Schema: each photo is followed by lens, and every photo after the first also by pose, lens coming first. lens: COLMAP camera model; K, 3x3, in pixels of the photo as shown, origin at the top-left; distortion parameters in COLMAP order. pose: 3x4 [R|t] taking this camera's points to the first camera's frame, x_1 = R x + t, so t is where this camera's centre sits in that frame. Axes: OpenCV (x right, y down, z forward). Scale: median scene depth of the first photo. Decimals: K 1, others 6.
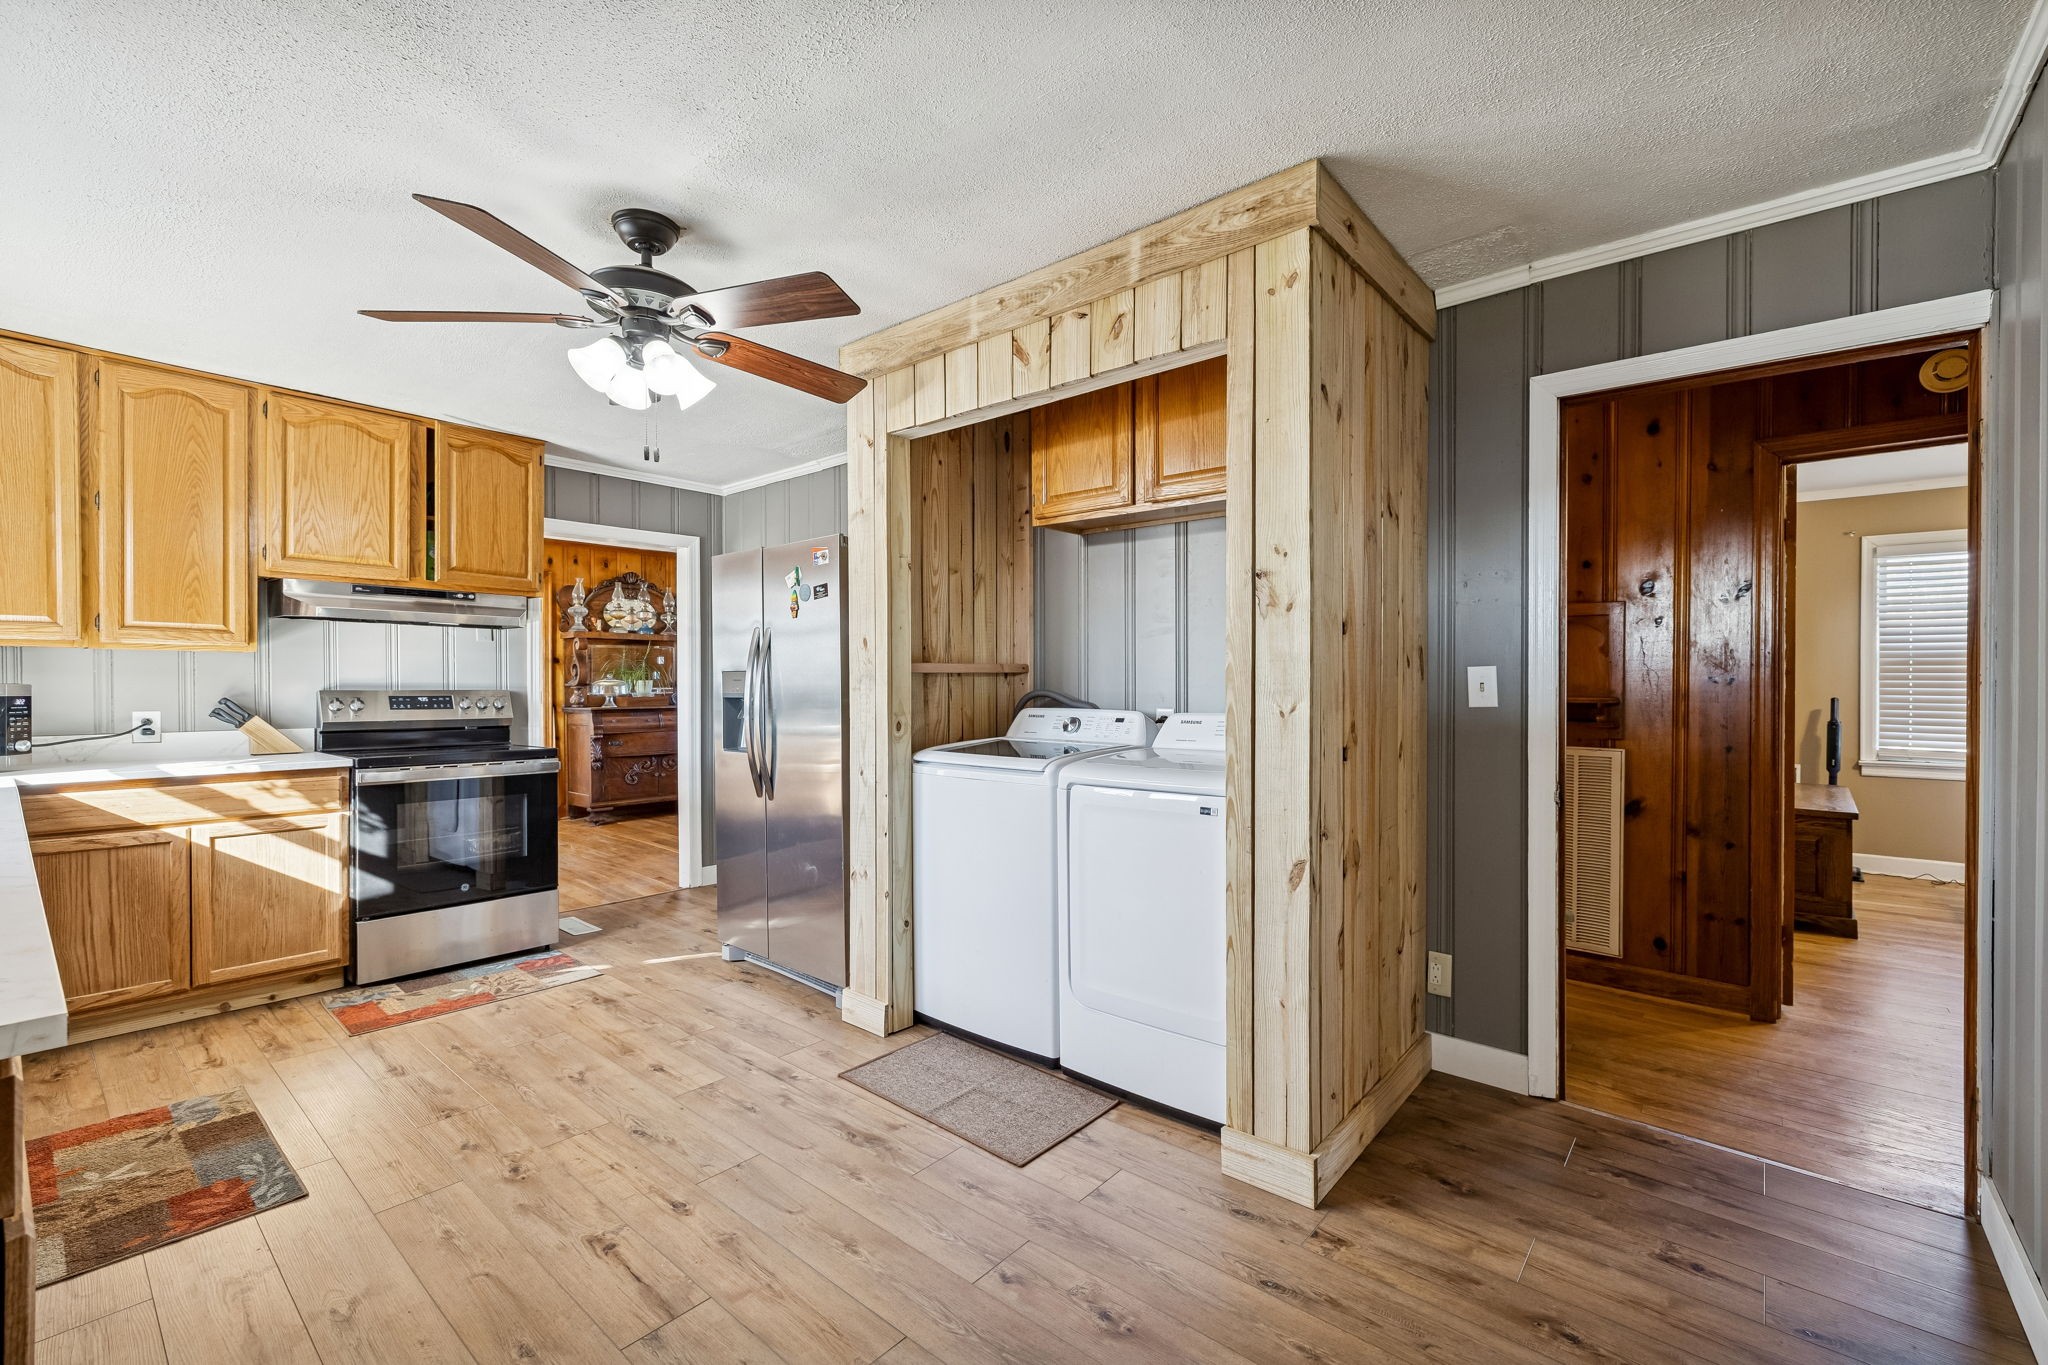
lens RADIAL K [[868.1, 0, 1026.2], [0, 868.1, 688.0], [0, 0, 1]] dist [0.000185, -0.000197]
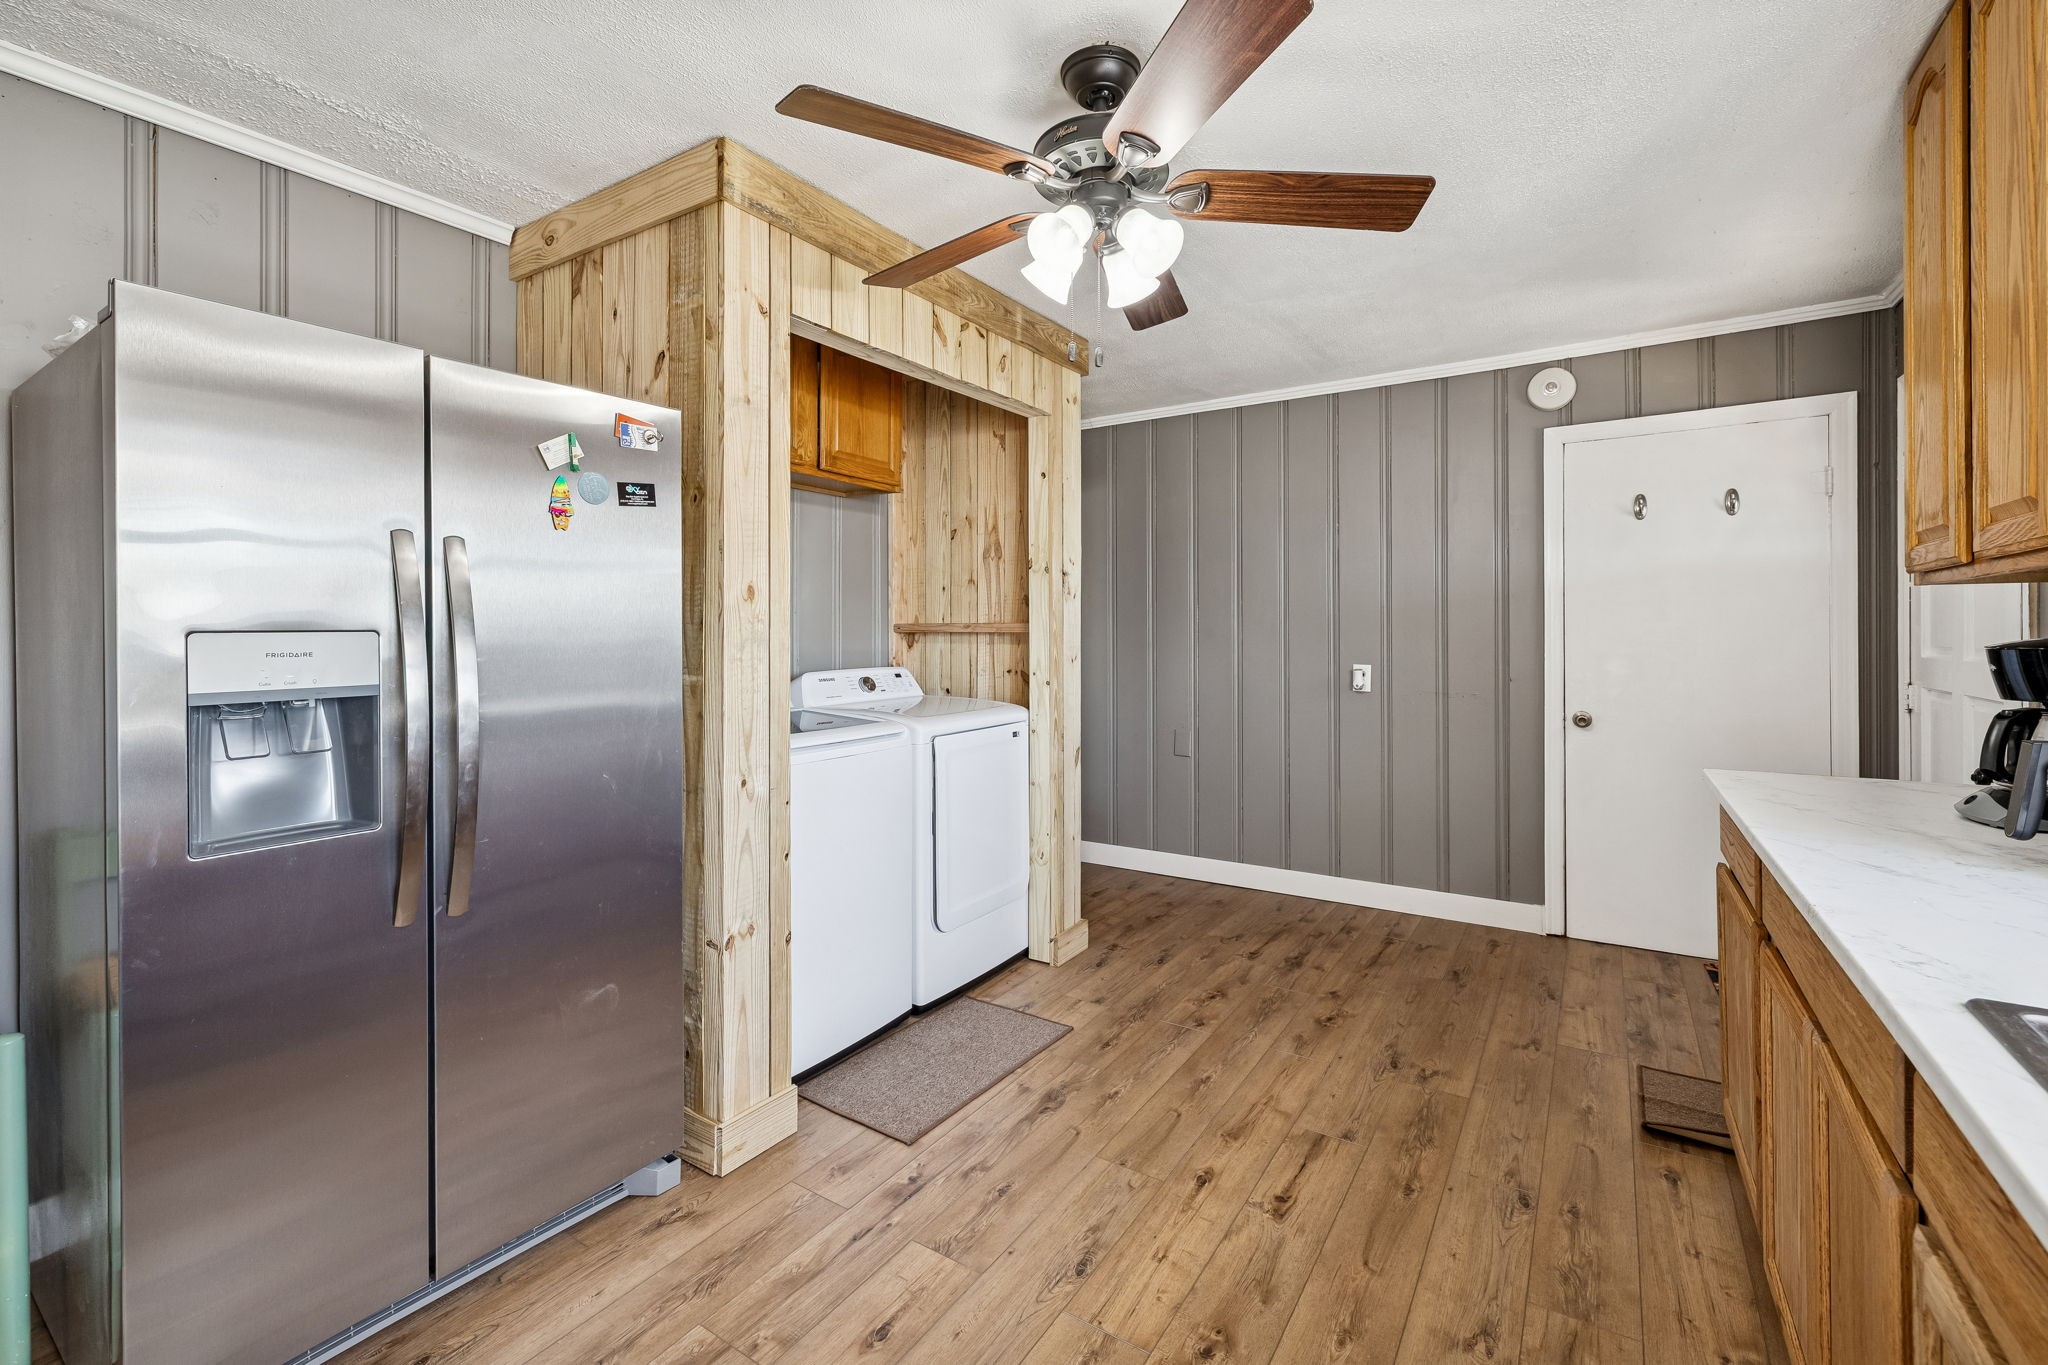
lens RADIAL K [[868.1, 0, 1038.8], [0, 868.1, 625.3], [0, 0, 1]] dist [0.000185, -0.000197]
pose [[-0.126022, 0.006319, 0.992007, -1.163177], [0.011092, 0.999926, -0.004960, -0.025284], [-0.991965, 0.010378, -0.126082, 1.115696]]
